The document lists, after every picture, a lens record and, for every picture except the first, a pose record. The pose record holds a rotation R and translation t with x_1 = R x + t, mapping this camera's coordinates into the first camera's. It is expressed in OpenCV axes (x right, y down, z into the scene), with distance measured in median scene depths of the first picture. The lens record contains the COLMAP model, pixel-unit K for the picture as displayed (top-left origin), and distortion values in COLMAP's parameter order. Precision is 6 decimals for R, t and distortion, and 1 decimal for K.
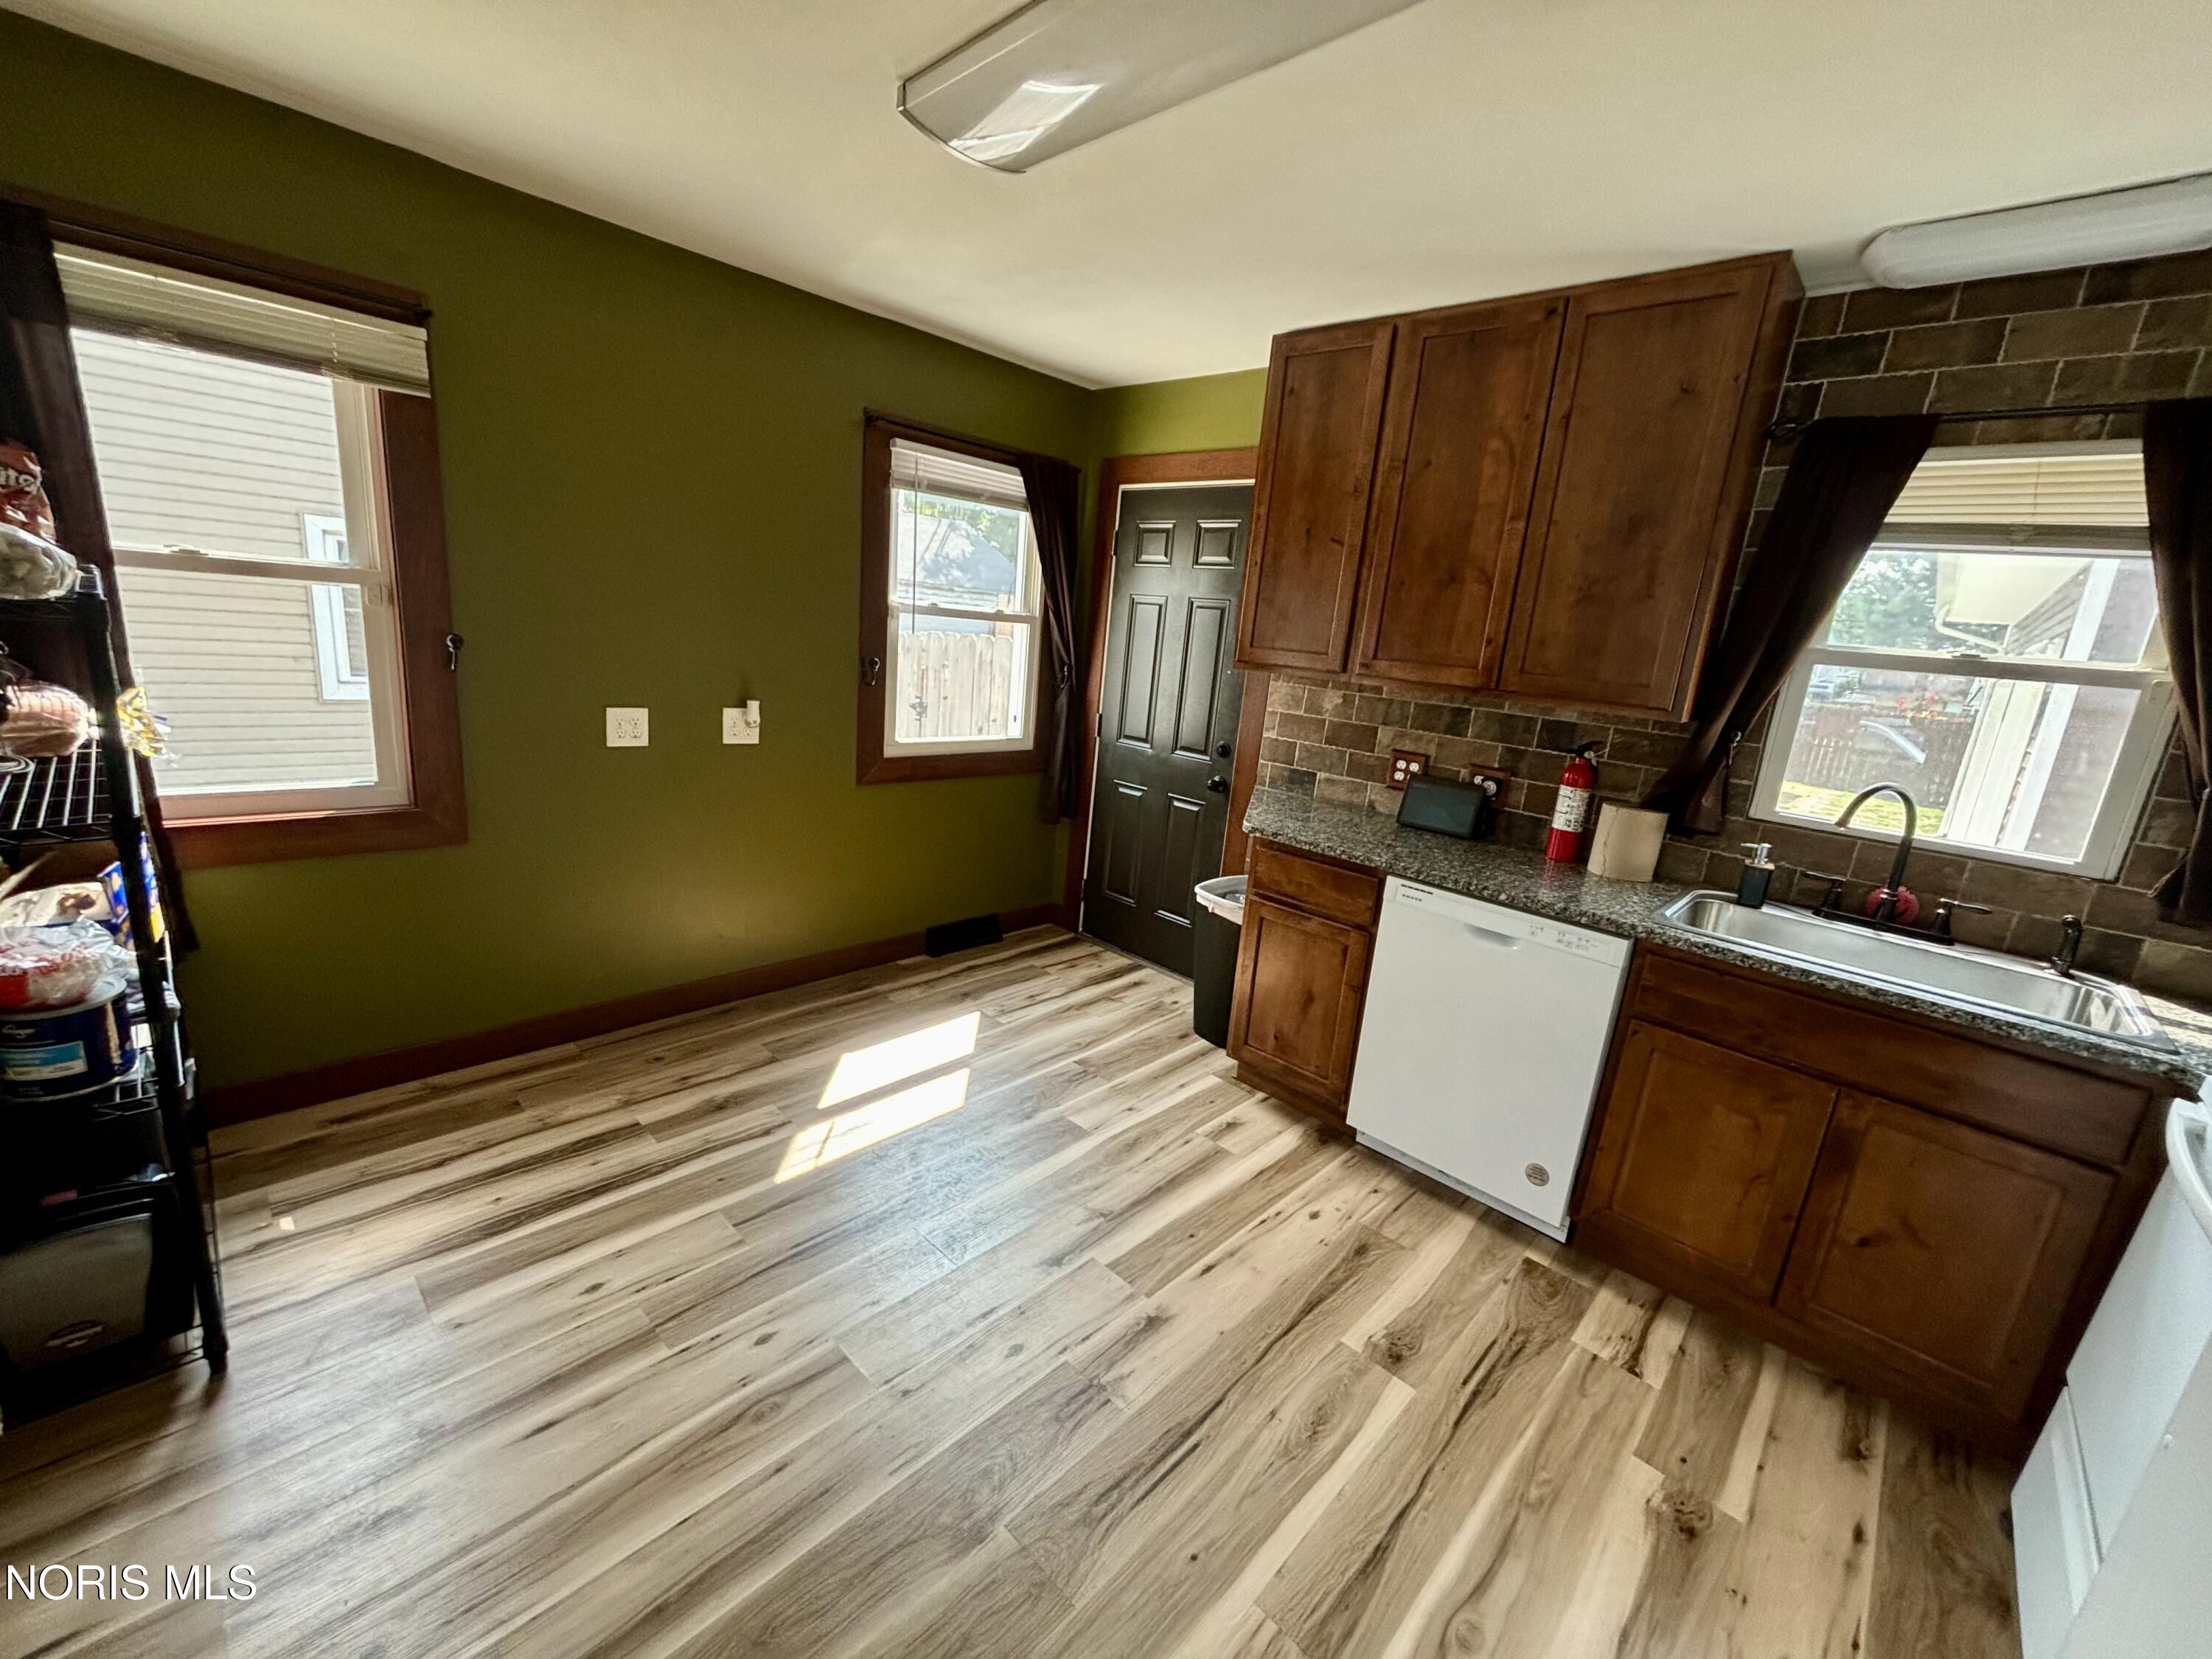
lens RADIAL K [[888.8, 0, 1112.3], [0, 888.8, 836.4], [0, 0, 1]] dist [-0.002999, 0.000465]
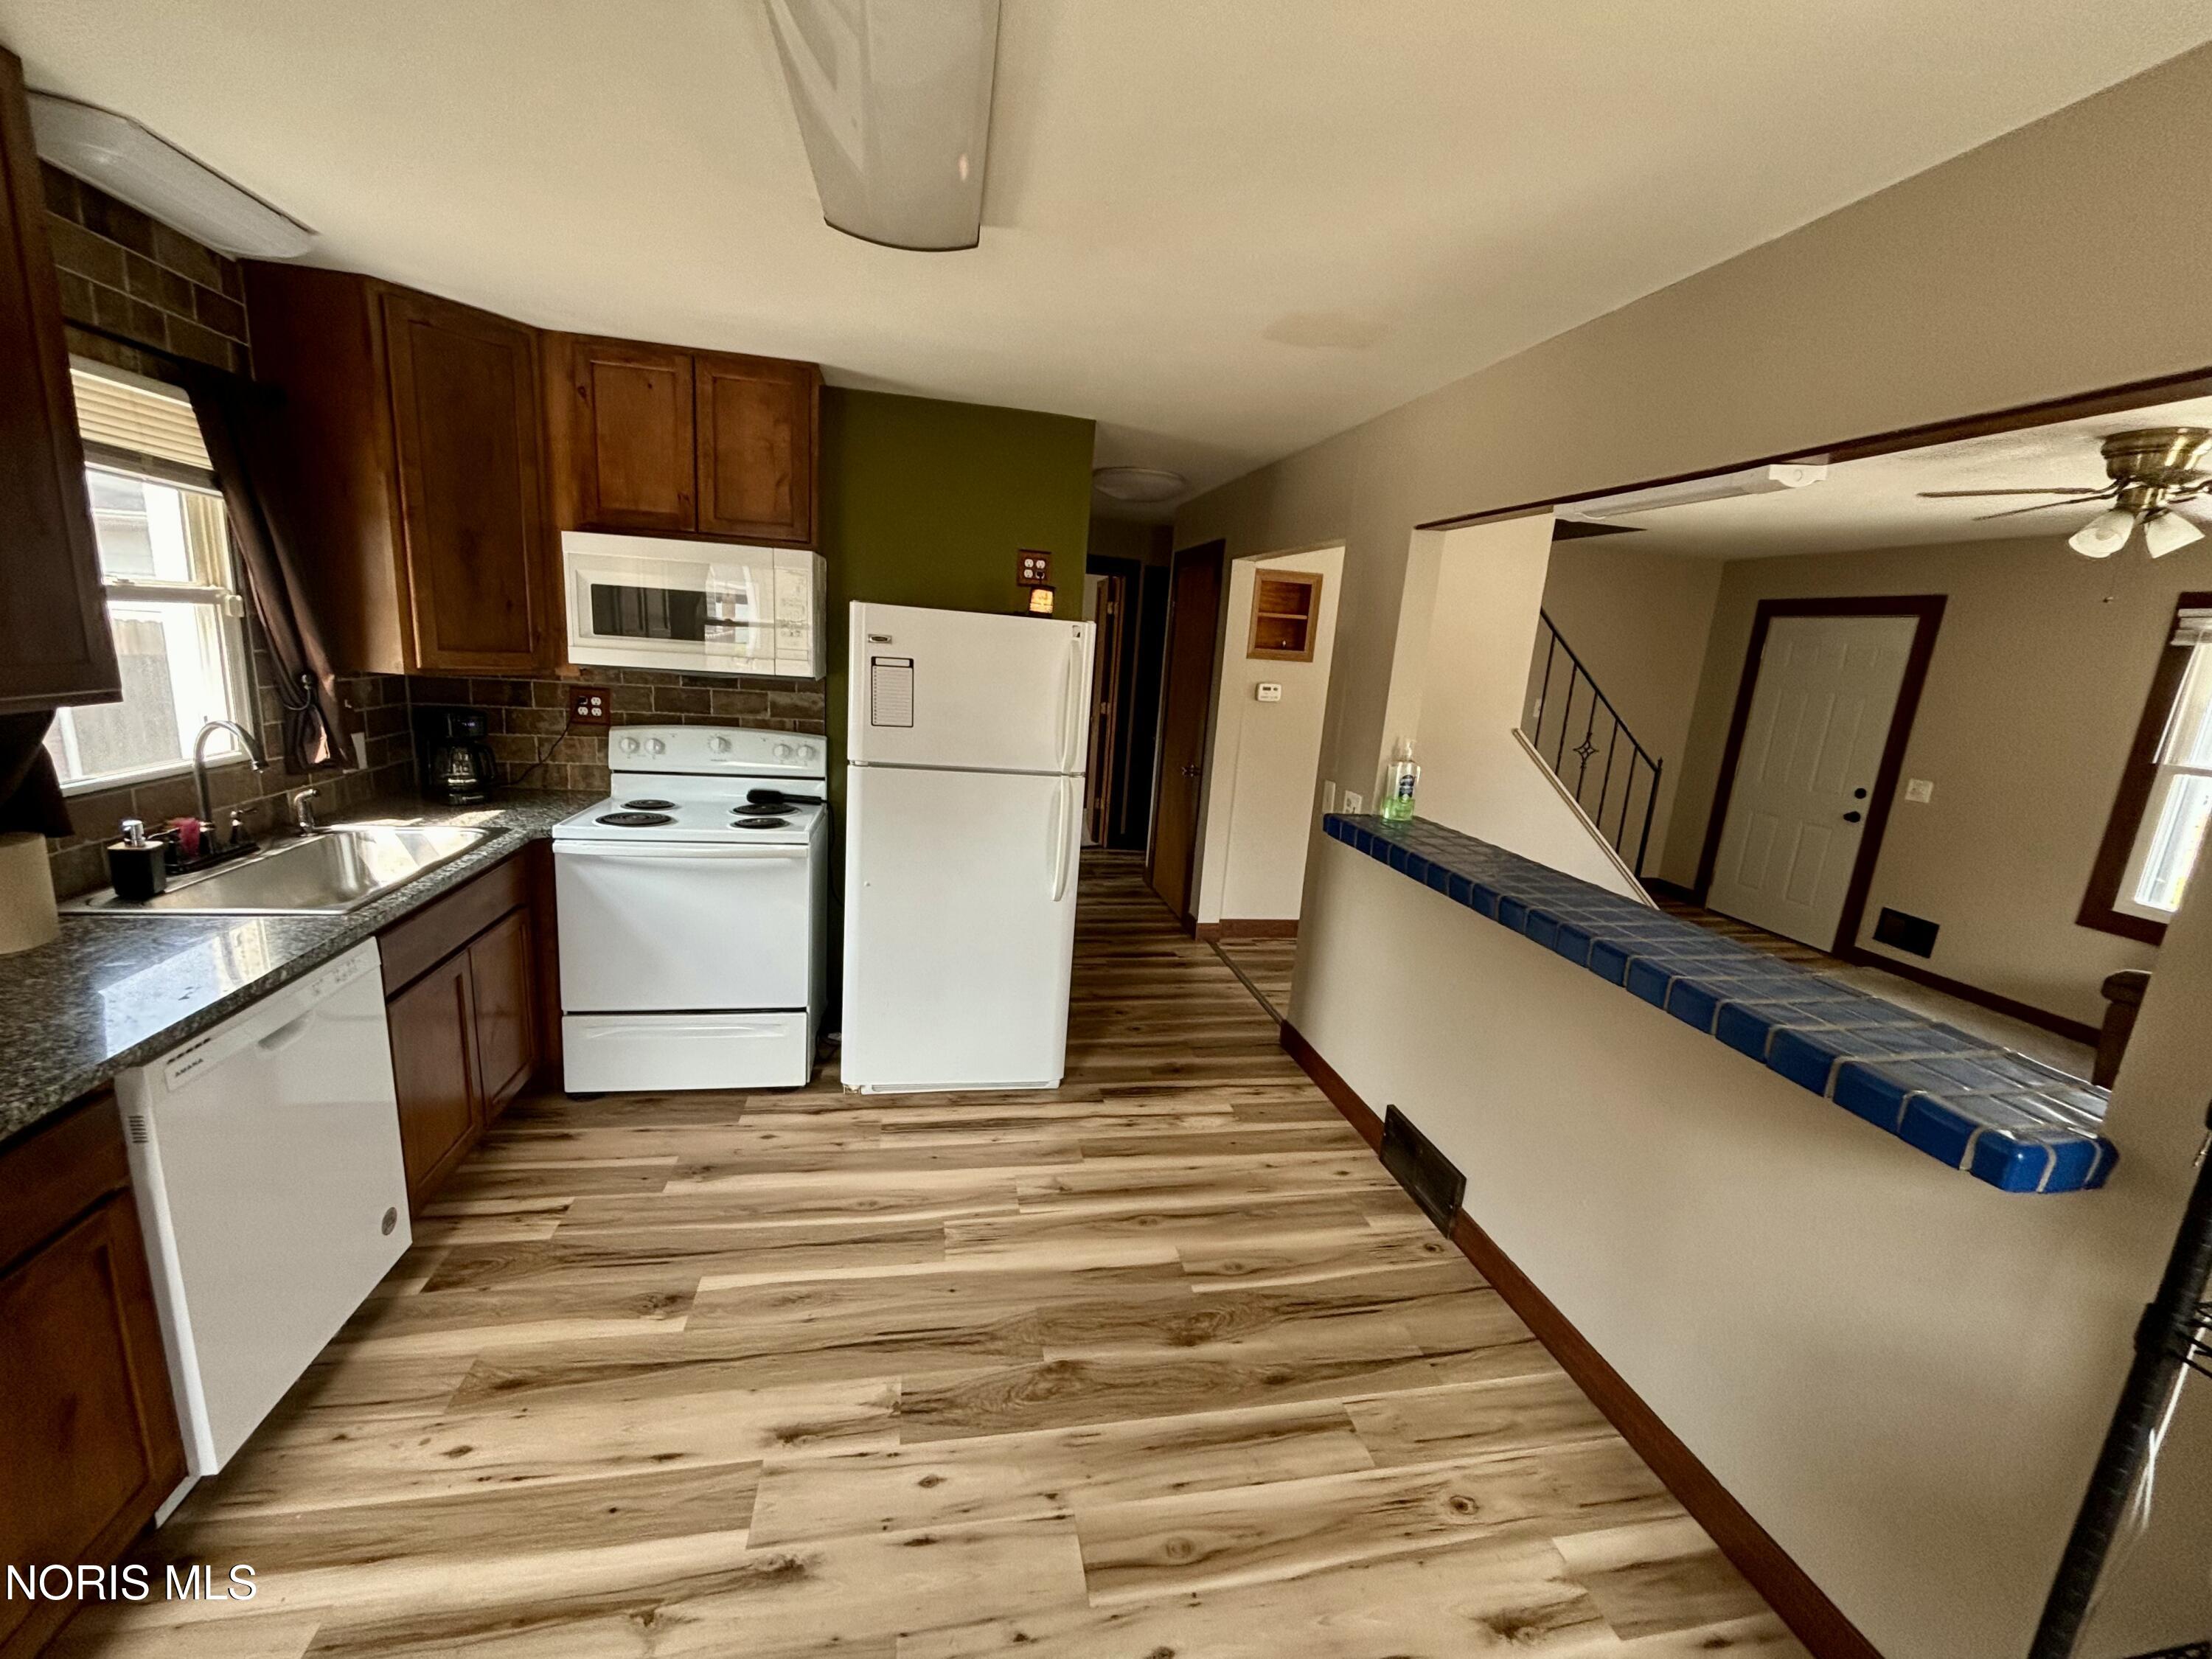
lens RADIAL K [[888.8, 0, 1091.8], [0, 888.8, 827.6], [0, 0, 1]] dist [-0.002999, 0.000465]
pose [[-0.795021, -0.265428, 0.545427, -0.465374], [0.001614, 0.898251, 0.439480, -0.365538], [-0.606580, 0.350276, -0.713699, 1.081981]]
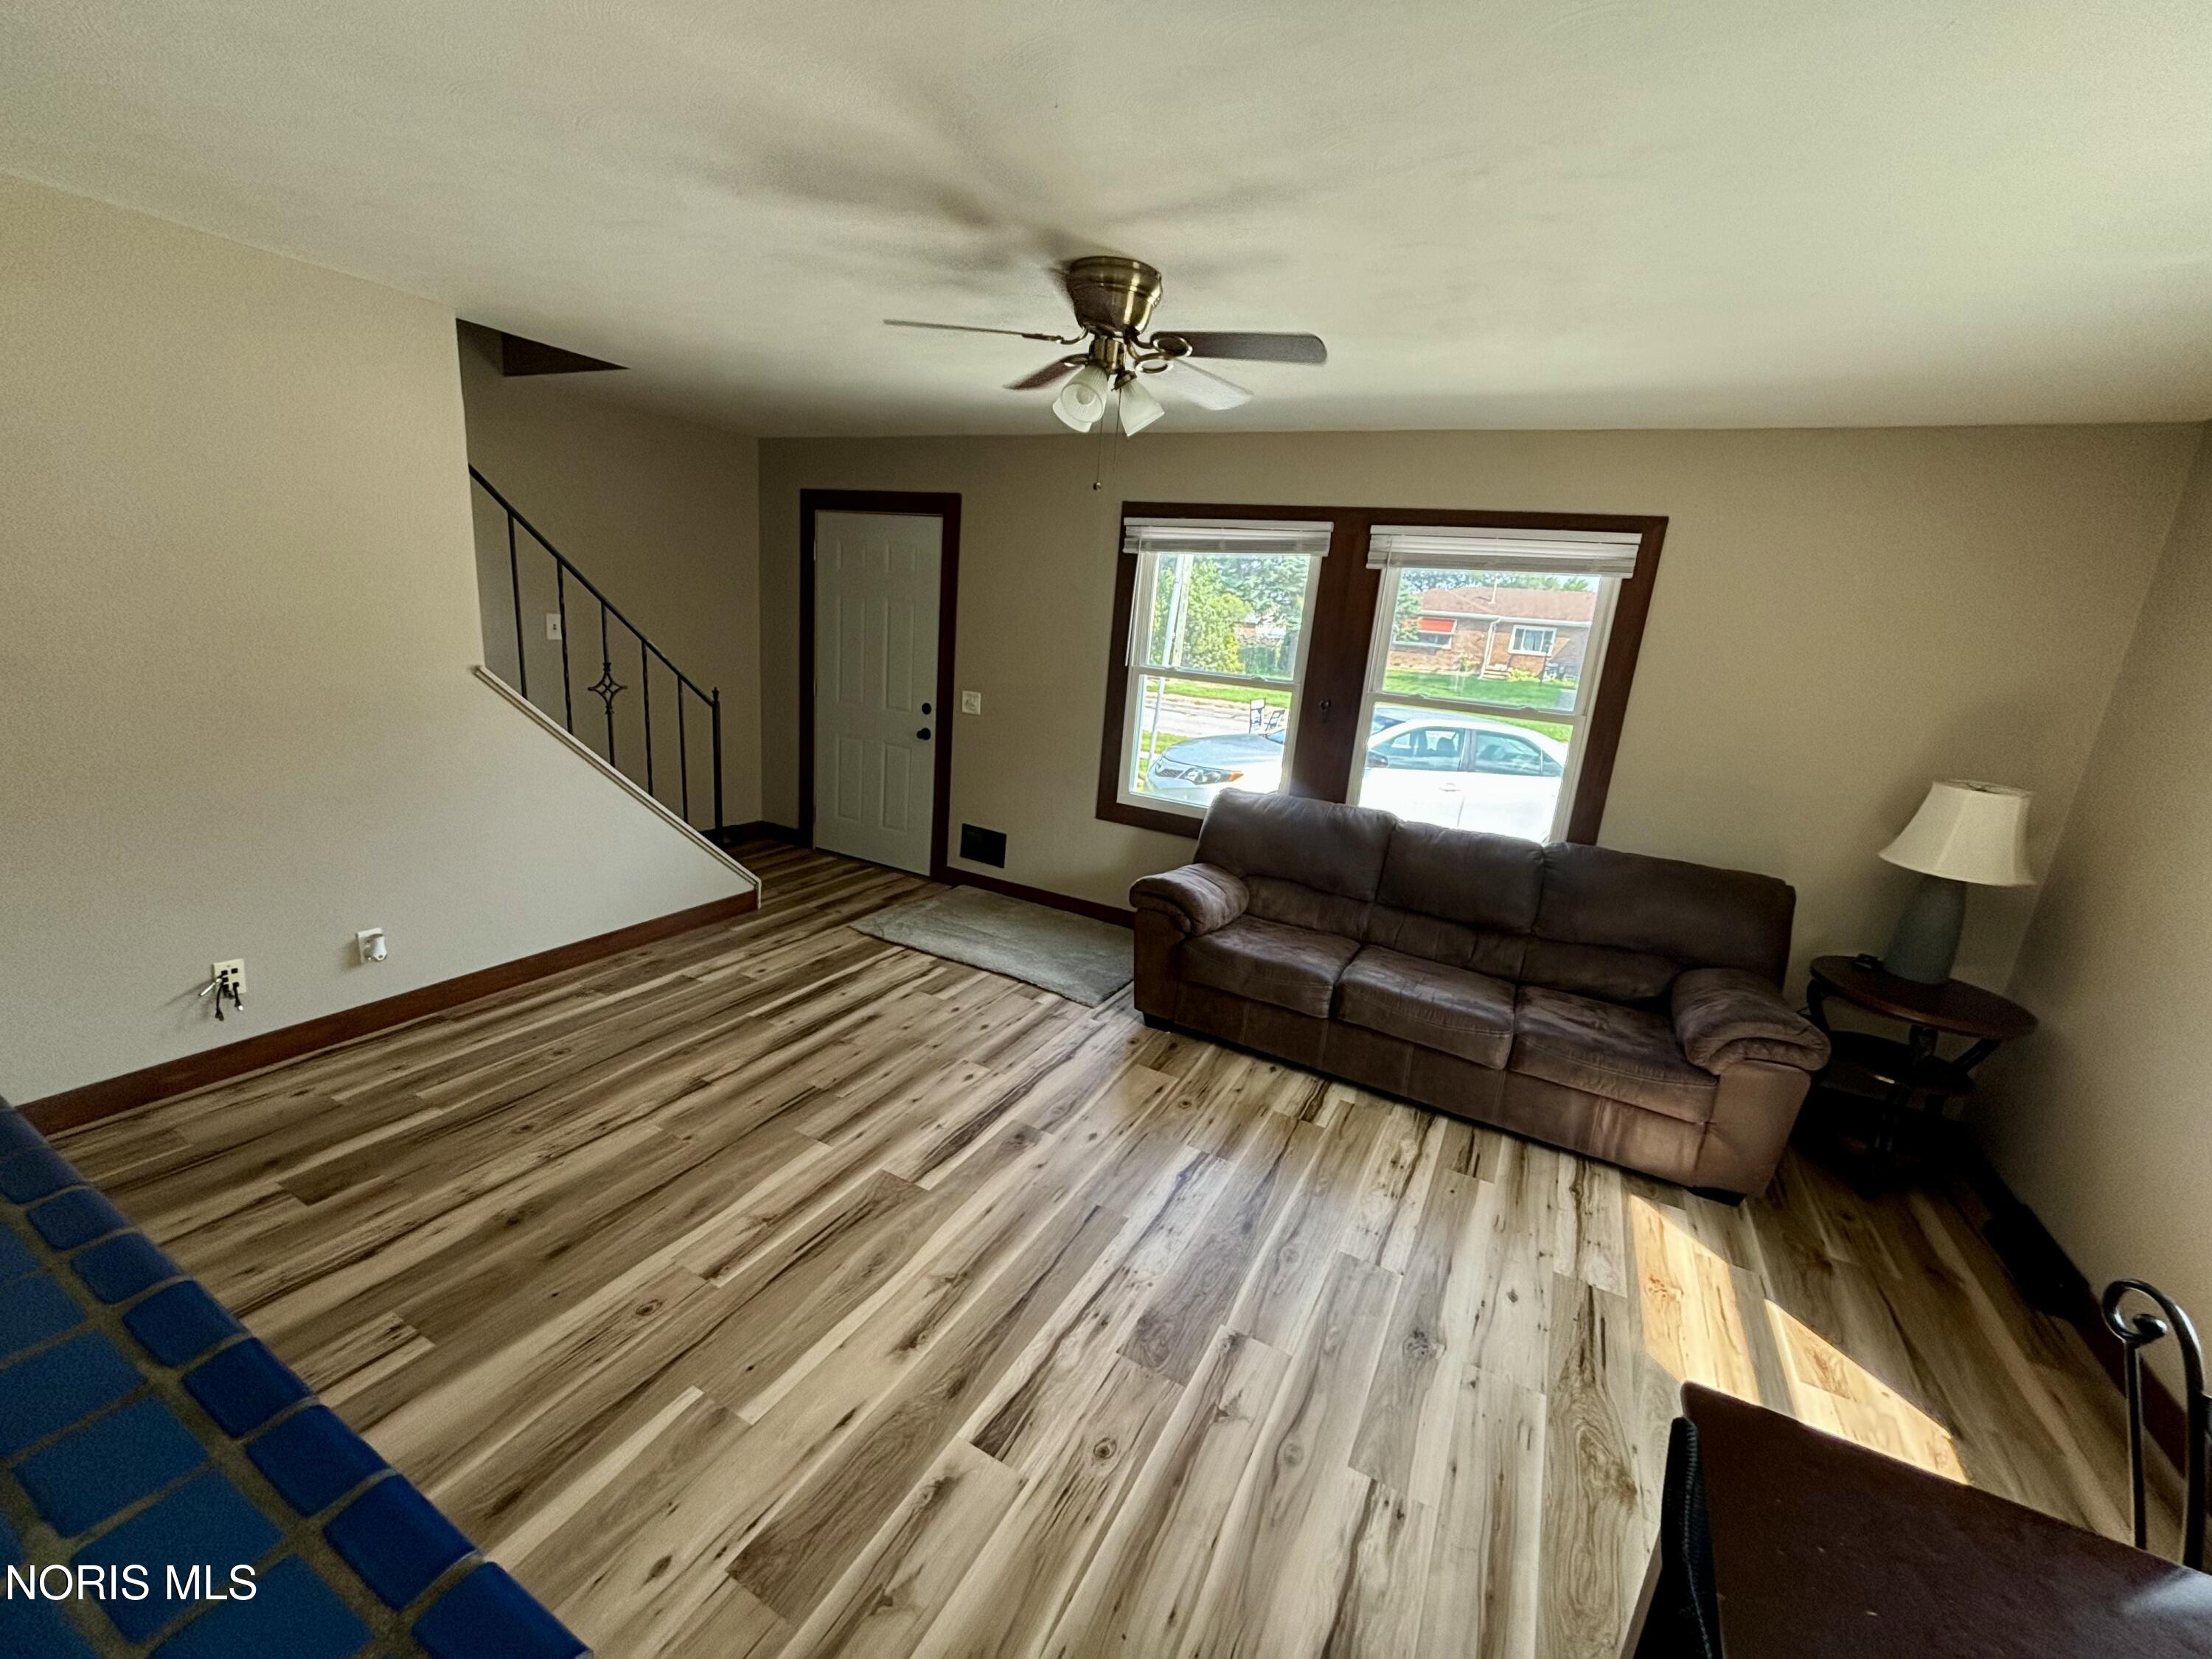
lens RADIAL K [[888.8, 0, 1109.2], [0, 888.8, 844.3], [0, 0, 1]] dist [-0.002999, 0.000465]
pose [[-0.949874, -0.095939, -0.297549, -0.583050], [-0.225900, 0.868565, 0.441095, -0.204018], [0.216122, 0.486201, -0.846700, 0.300579]]
